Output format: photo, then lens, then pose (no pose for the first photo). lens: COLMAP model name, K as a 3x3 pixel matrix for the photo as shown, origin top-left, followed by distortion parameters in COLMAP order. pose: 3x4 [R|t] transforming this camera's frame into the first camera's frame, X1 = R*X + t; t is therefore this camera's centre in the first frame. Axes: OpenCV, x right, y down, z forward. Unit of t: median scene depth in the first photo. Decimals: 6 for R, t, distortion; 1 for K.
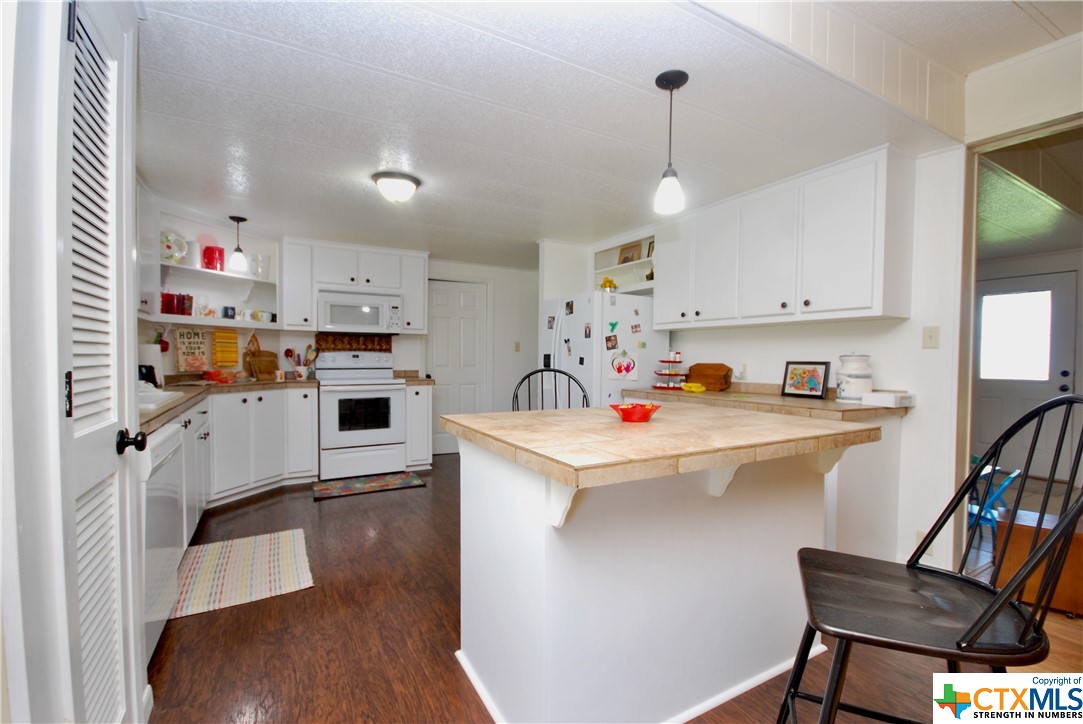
lens RADIAL K [[484.2, 0, 546.6], [0, 484.2, 370.7], [0, 0, 1]] dist [-0.000288, -0.000536]
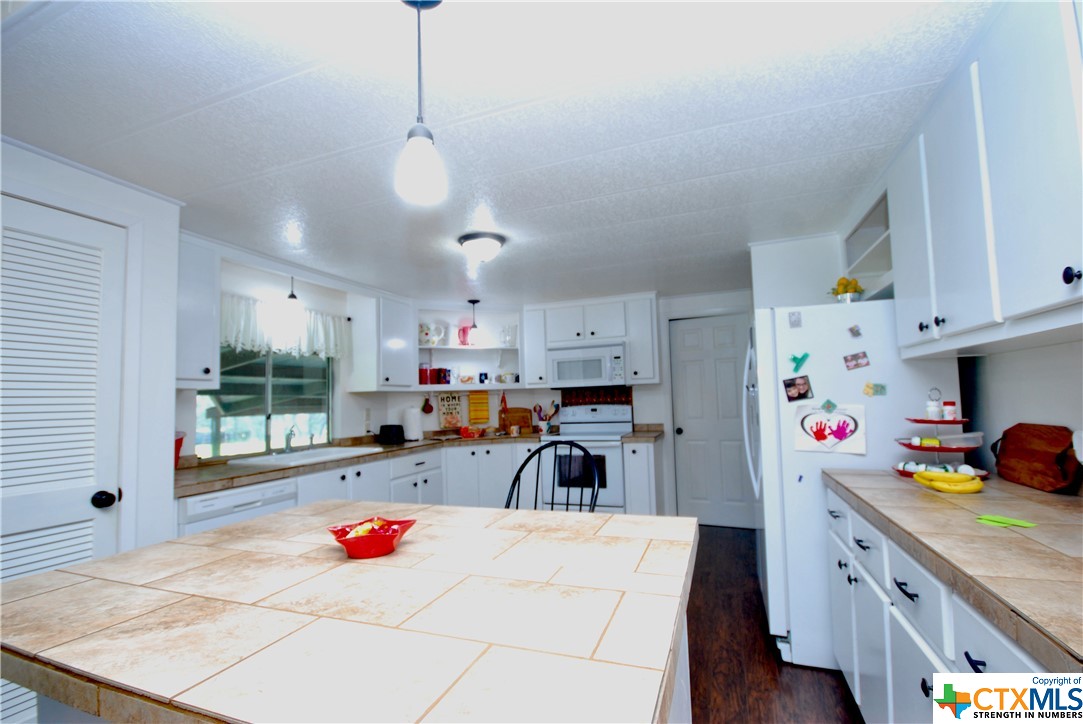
lens RADIAL K [[484.2, 0, 546.6], [0, 484.2, 370.7], [0, 0, 1]] dist [-0.000288, -0.000536]
pose [[0.637299, -0.075602, -0.766900, 0.374503], [0.015068, 0.996208, -0.085686, -0.031952], [0.770470, 0.043052, 0.636021, 0.356222]]
